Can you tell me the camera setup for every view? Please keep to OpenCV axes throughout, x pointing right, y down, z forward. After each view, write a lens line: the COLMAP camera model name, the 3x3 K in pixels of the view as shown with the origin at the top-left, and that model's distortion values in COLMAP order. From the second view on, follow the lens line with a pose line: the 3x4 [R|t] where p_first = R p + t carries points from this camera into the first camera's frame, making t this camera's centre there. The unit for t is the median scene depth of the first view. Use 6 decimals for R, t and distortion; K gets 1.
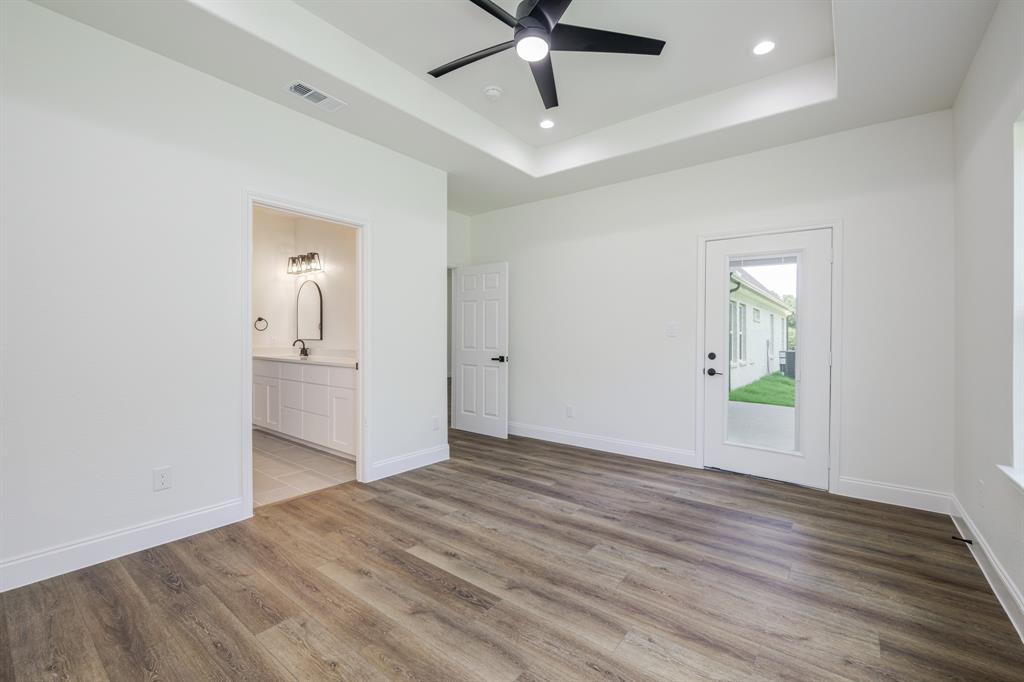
lens RADIAL K [[440.8, 0, 512.7], [0, 440.8, 335.3], [0, 0, 1]] dist [-0.000190, 0.000134]
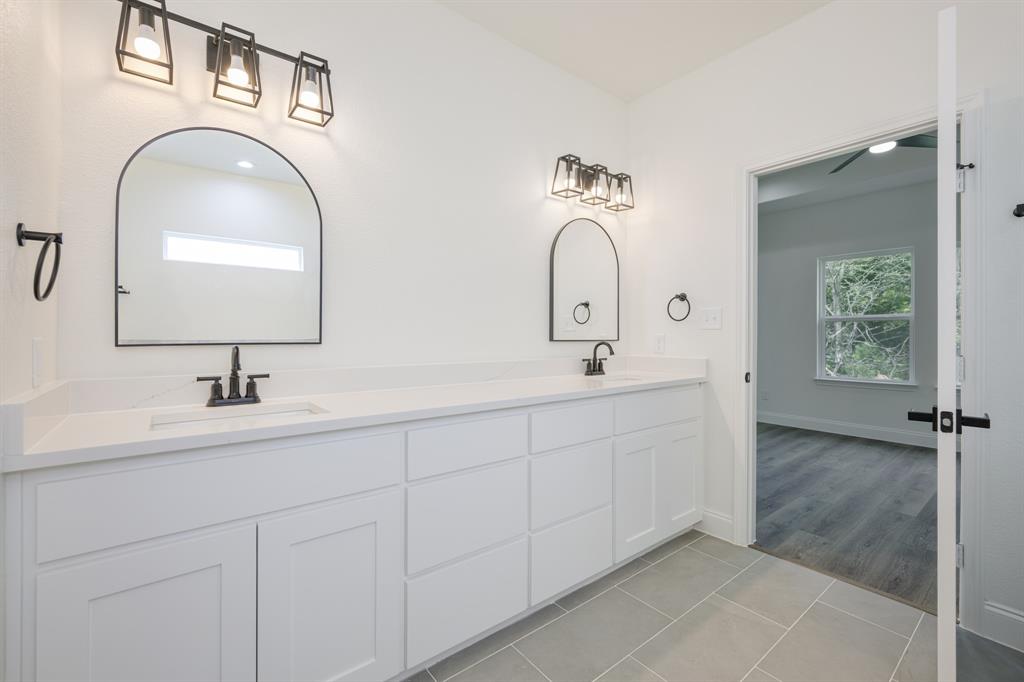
lens RADIAL K [[440.8, 0, 512.7], [0, 440.8, 335.3], [0, 0, 1]] dist [-0.000190, 0.000134]
pose [[0.220169, -0.010310, 0.975407, -1.463472], [-0.004467, 0.999923, 0.011577, -0.001307], [-0.975451, -0.006906, 0.220106, 1.621053]]
